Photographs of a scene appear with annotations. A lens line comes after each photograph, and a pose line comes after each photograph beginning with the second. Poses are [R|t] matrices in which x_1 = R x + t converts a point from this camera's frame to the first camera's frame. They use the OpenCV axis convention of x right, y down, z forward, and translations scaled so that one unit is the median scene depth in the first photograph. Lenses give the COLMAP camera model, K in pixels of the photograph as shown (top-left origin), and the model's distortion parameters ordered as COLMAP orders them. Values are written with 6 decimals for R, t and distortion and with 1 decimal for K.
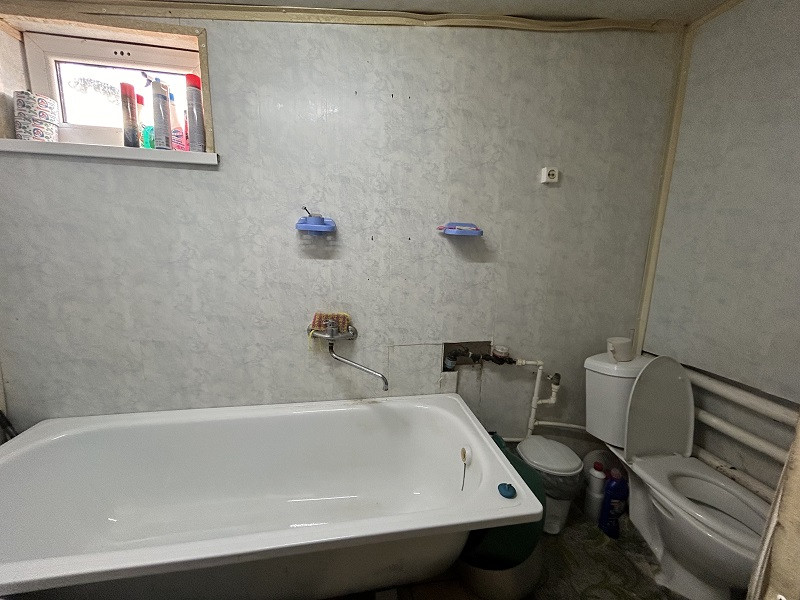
lens RADIAL K [[323.9, 0, 398.4], [0, 323.9, 298.8], [0, 0, 1]] dist [0.003257, 0.000409]
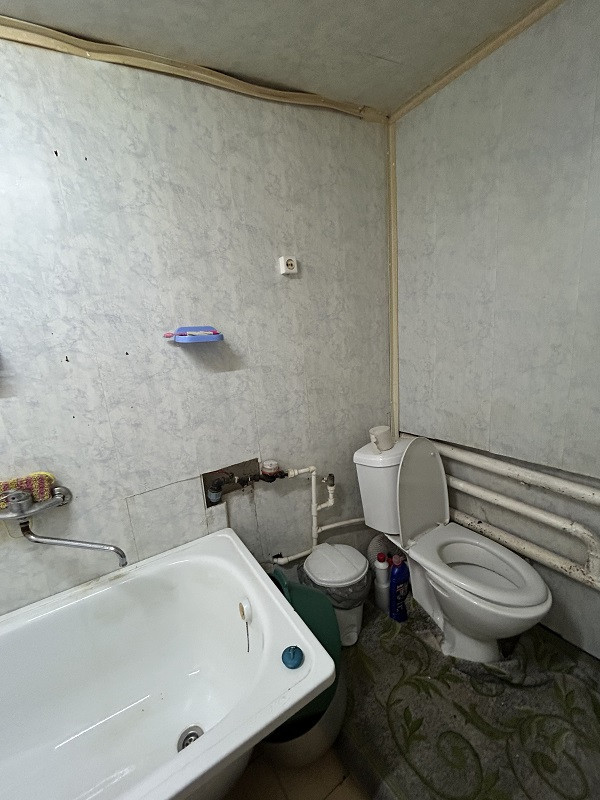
lens RADIAL K [[323.9, 0, 300.4], [0, 323.9, 399.4], [0, 0, 1]] dist [0.003257, 0.000409]
pose [[0.918932, -0.166508, 0.357546, 0.116964], [0.160382, 0.985938, 0.046947, -0.051708], [-0.360336, 0.014203, 0.932715, 0.157753]]
